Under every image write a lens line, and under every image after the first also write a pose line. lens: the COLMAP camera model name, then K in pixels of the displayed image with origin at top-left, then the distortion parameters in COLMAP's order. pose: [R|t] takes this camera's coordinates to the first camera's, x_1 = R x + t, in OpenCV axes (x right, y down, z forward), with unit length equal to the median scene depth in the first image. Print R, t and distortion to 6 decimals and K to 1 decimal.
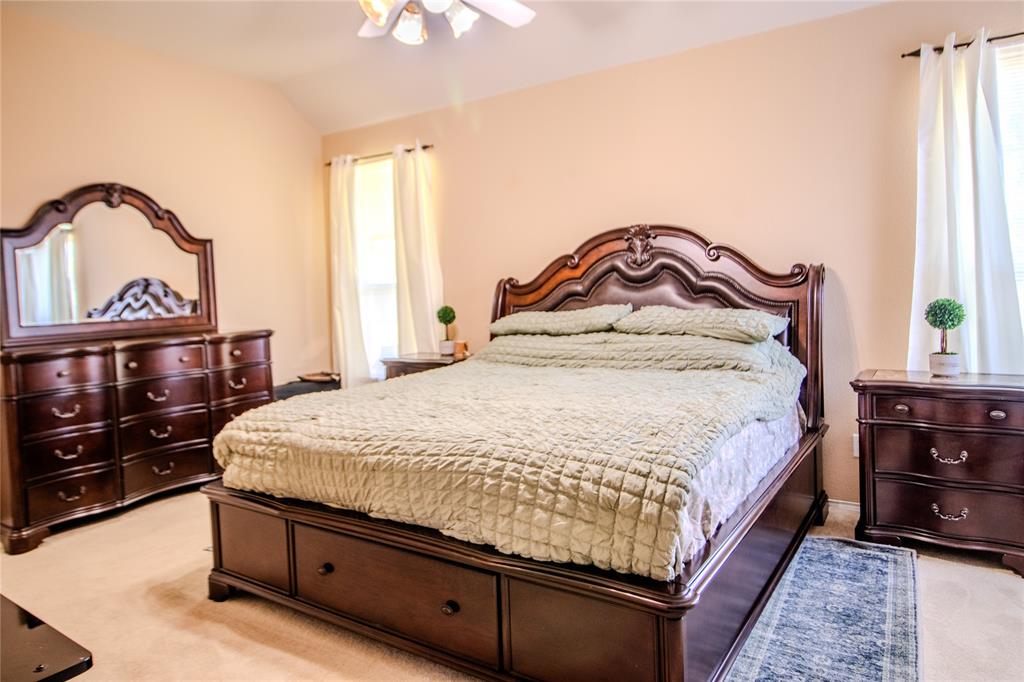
lens RADIAL K [[644.5, 0, 510.2], [0, 644.5, 316.1], [0, 0, 1]] dist [-0.007024, -0.006224]
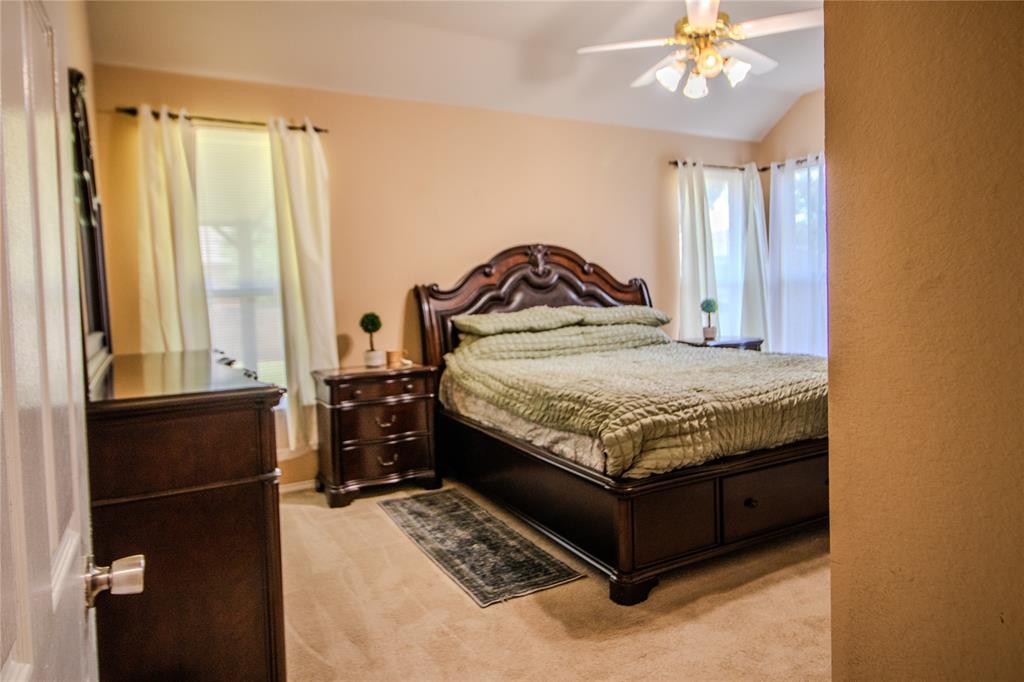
lens RADIAL K [[644.5, 0, 510.2], [0, 644.5, 316.1], [0, 0, 1]] dist [-0.007024, -0.006224]
pose [[0.464011, -0.017822, 0.885650, -1.018037], [0.051245, 0.998663, -0.006752, 0.007102], [-0.884346, 0.048518, 0.464304, 0.503294]]
